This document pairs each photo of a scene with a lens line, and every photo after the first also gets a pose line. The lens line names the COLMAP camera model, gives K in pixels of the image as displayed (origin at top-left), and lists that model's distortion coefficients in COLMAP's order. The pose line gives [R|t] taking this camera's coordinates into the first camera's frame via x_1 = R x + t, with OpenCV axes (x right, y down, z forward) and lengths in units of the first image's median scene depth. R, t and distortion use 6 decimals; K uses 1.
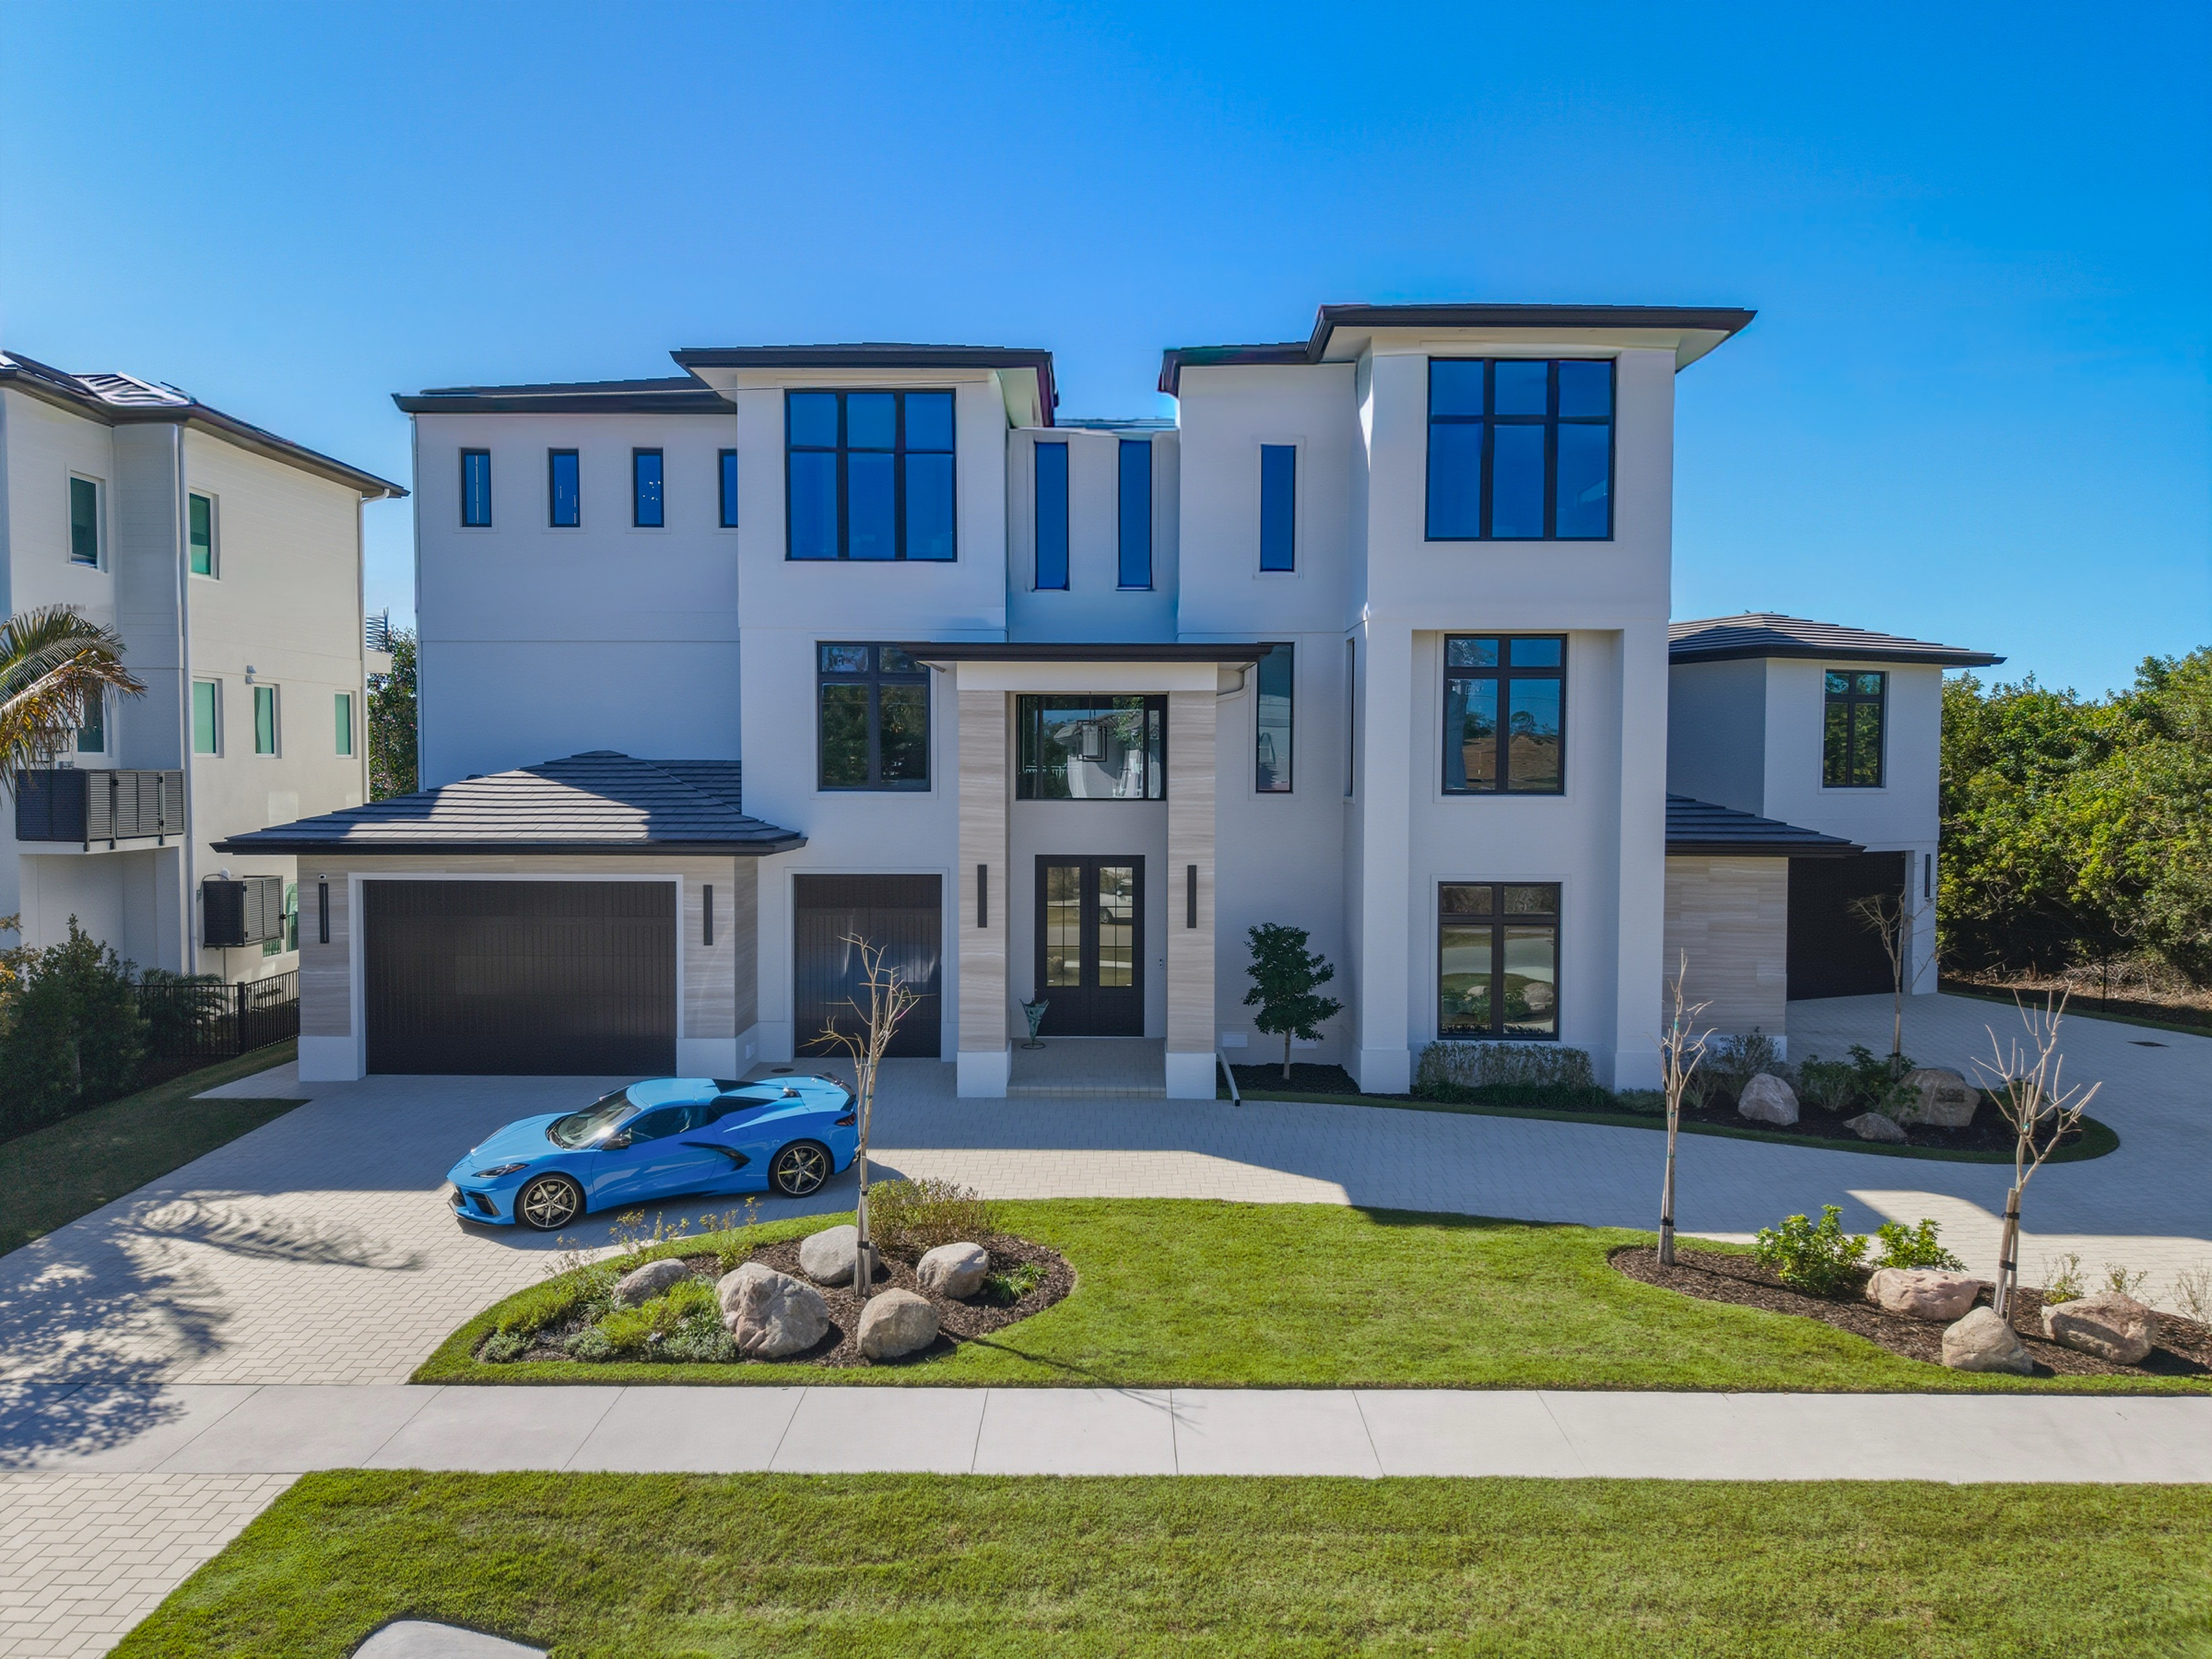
lens RADIAL K [[1531.9, 0, 1104.2], [0, 1531.9, 820.2], [0, 0, 1]] dist [-0.002907, 0.000648]
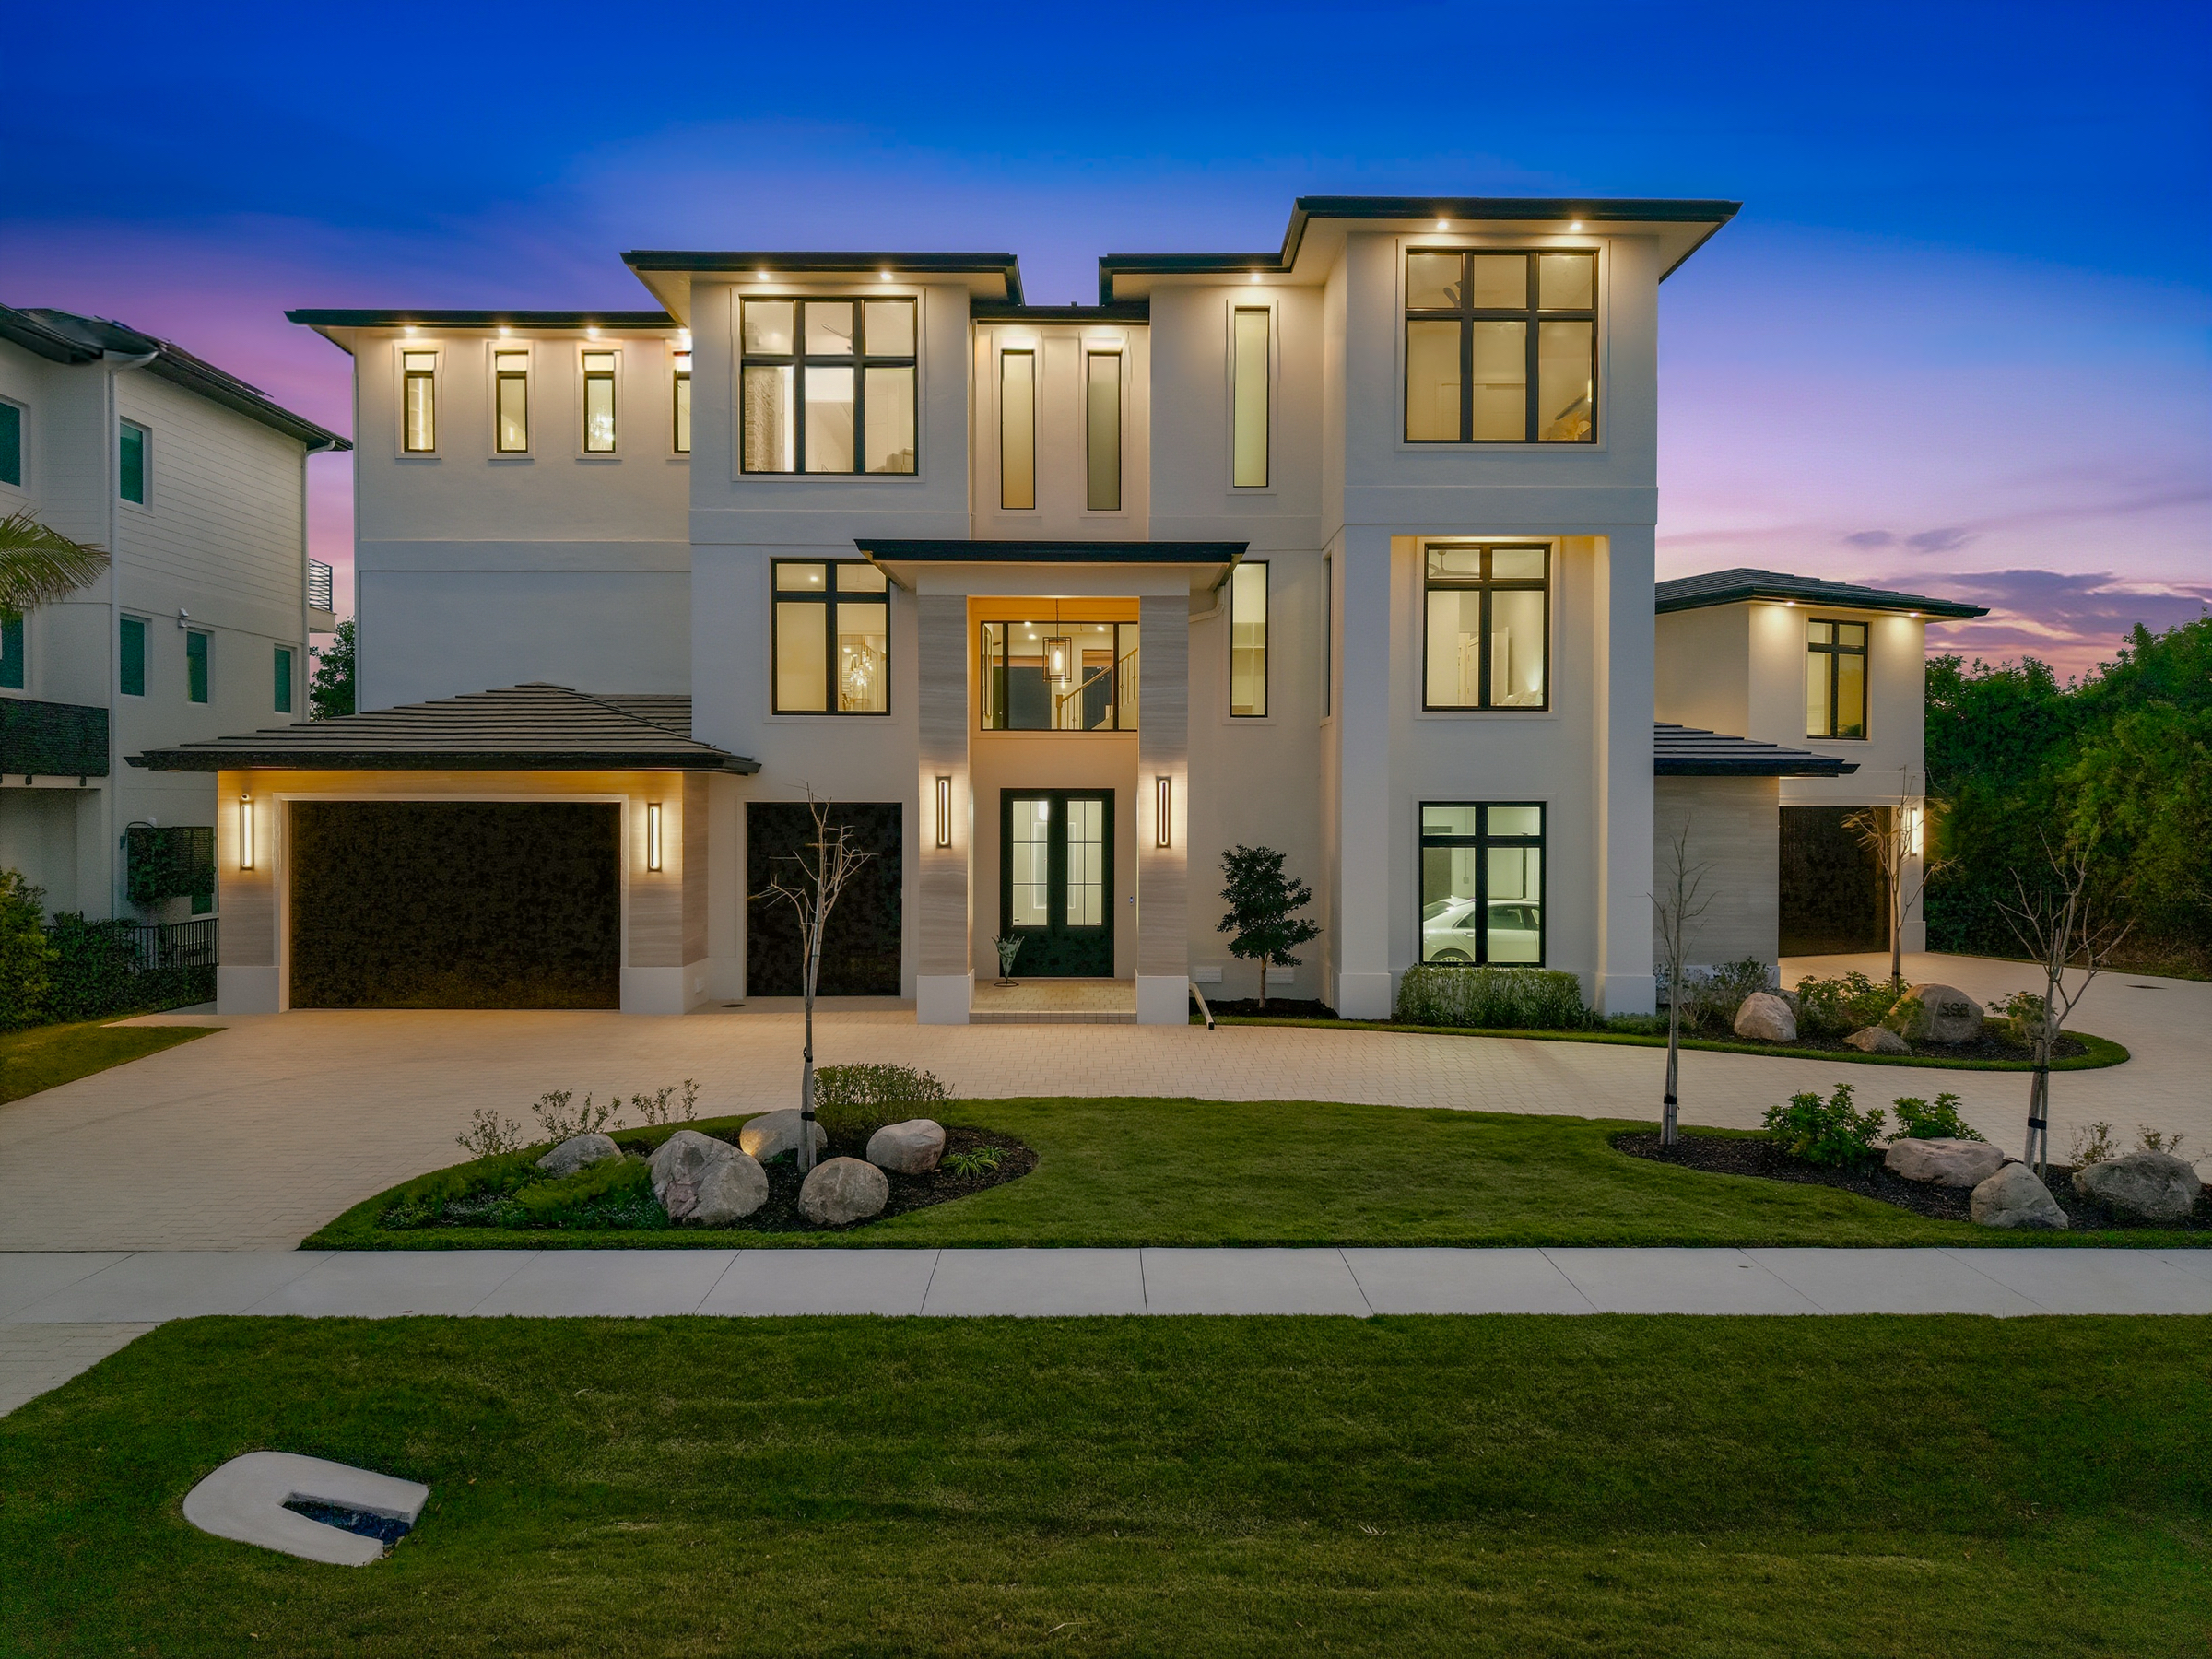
lens RADIAL K [[1532.0, 0, 1106.0], [0, 1532.0, 829.5], [0, 0, 1]] dist [0.001103, -0.003802]
pose [[0.999811, -0.001533, 0.019366, 0.003504], [0.001949, 0.999768, -0.021448, 0.088990], [-0.019328, 0.021482, 0.999582, 0.050111]]
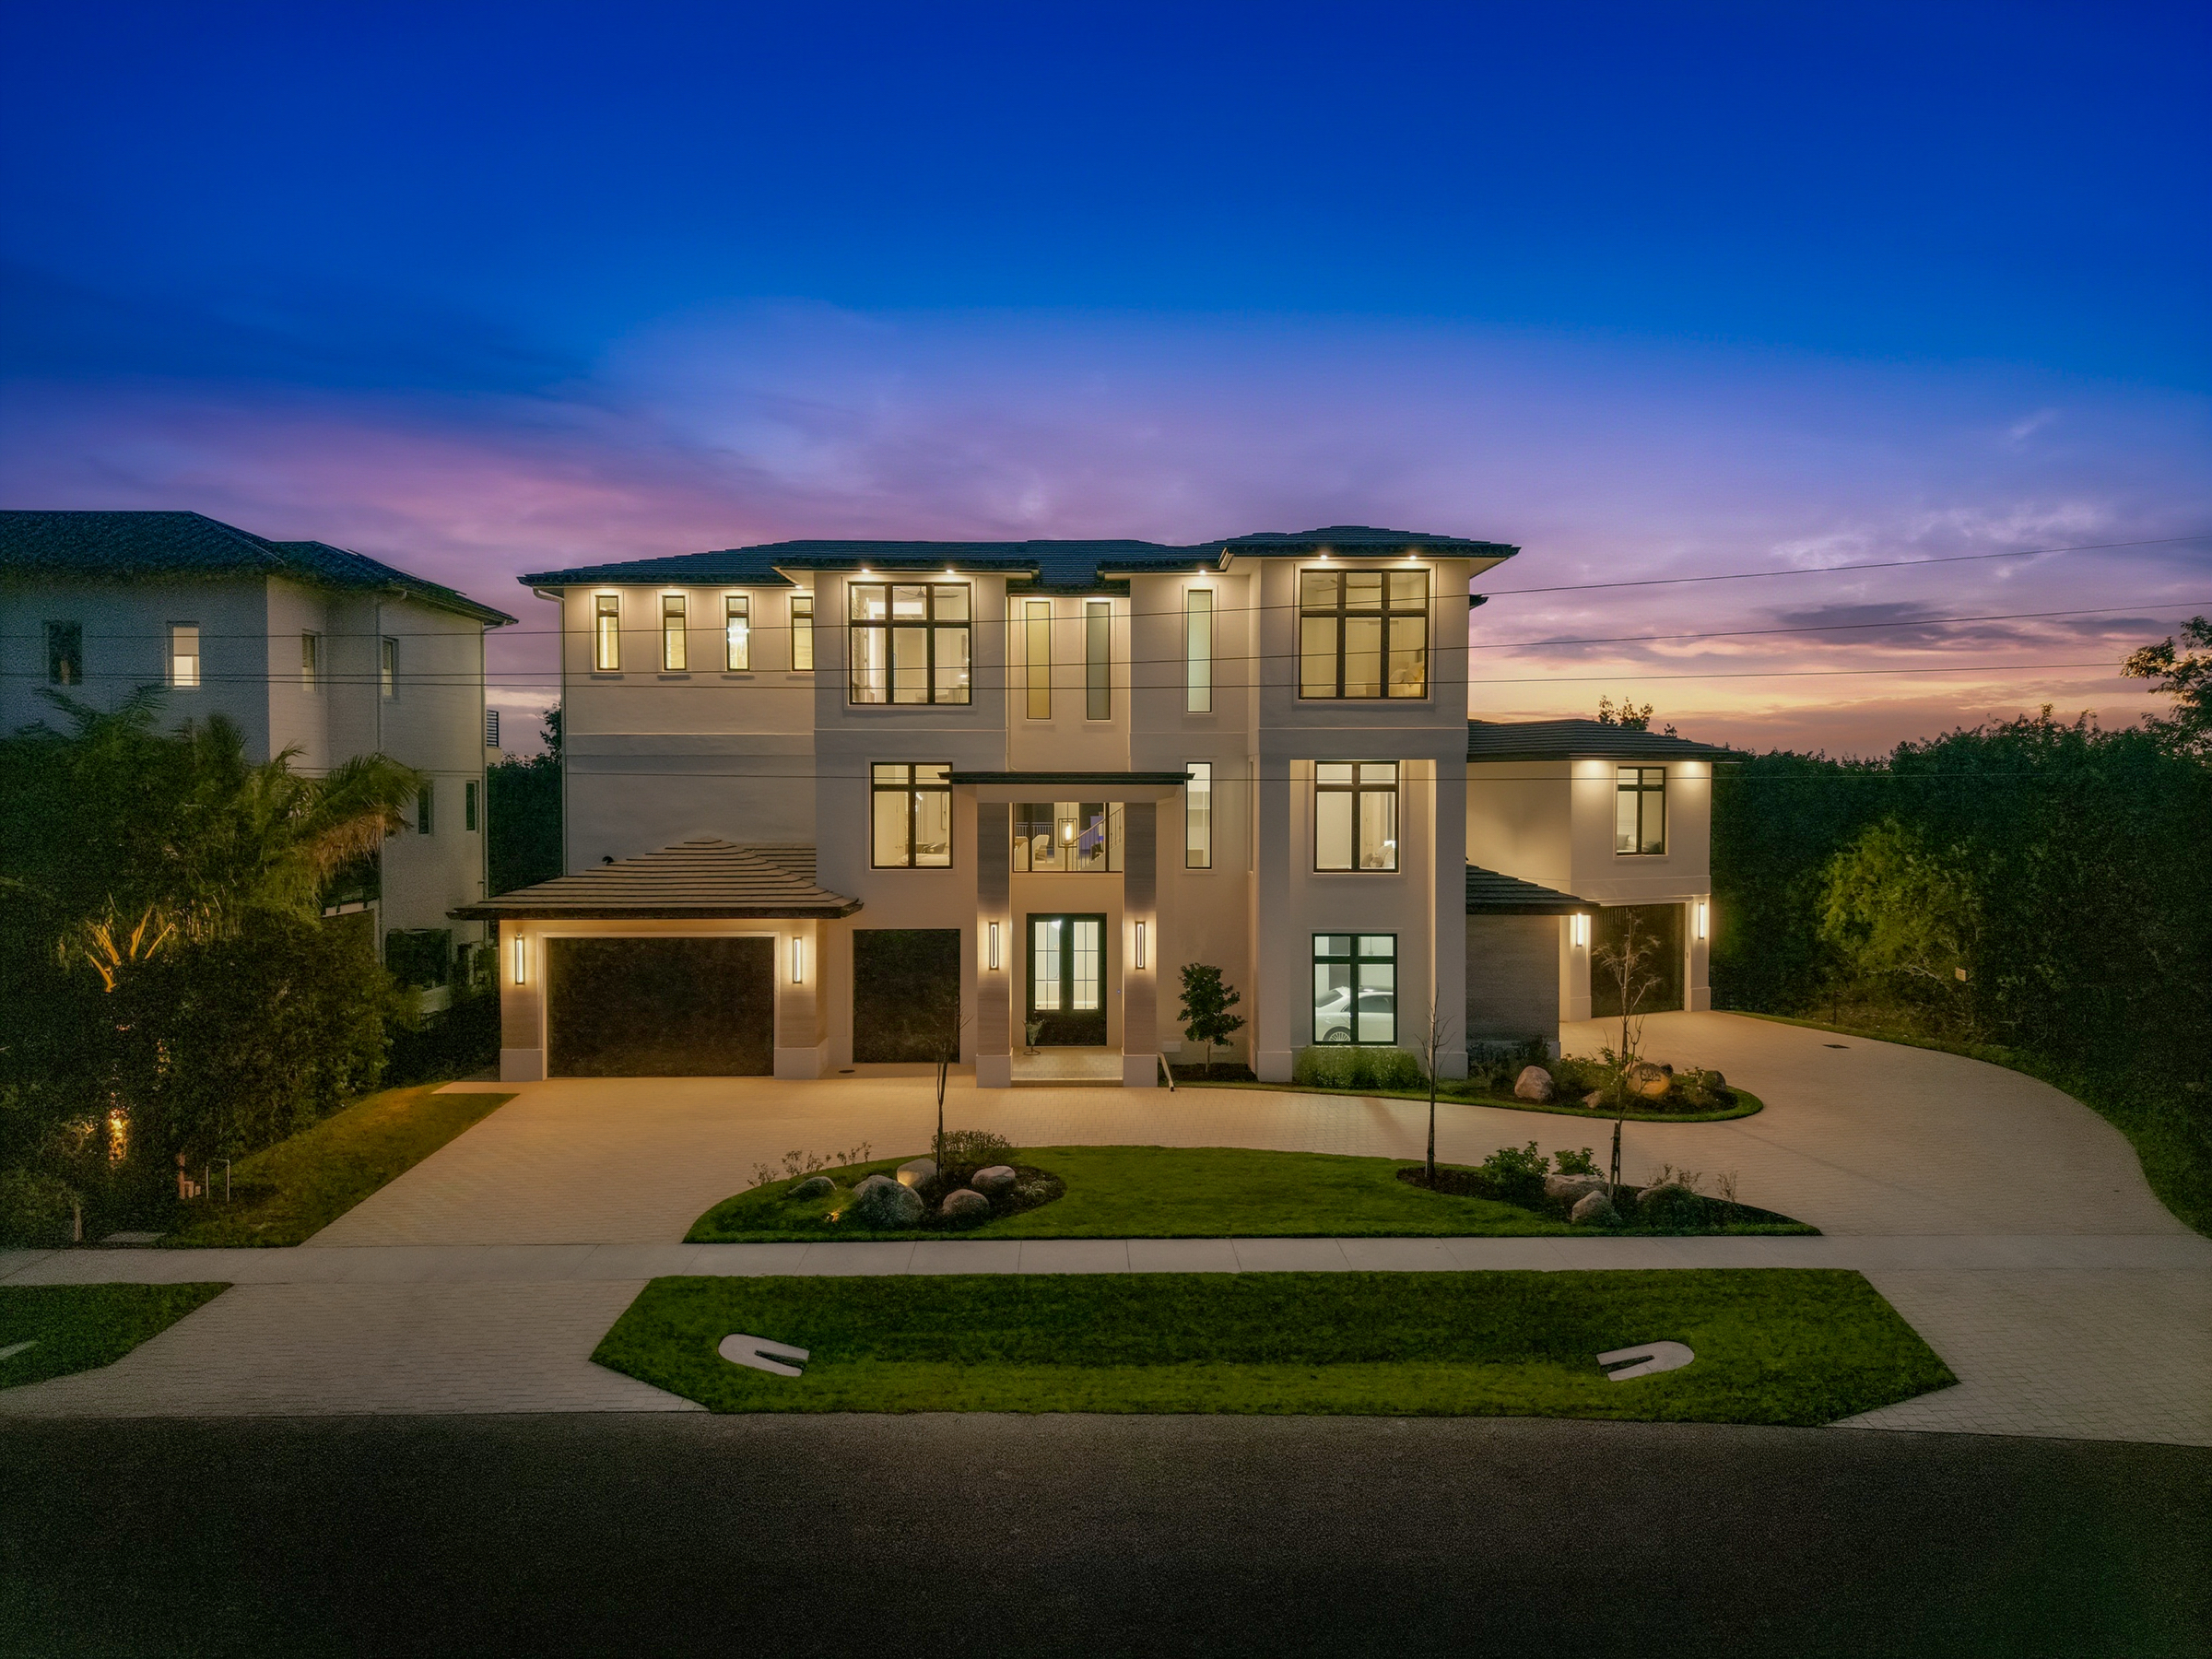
lens RADIAL K [[1532.0, 0, 1106.0], [0, 1532.0, 829.5], [0, 0, 1]] dist [0.001103, -0.003802]
pose [[0.999533, -0.004425, 0.030230, -0.018948], [0.004689, 0.999951, -0.008689, -0.051055], [-0.030191, 0.008826, 0.999505, -0.473926]]
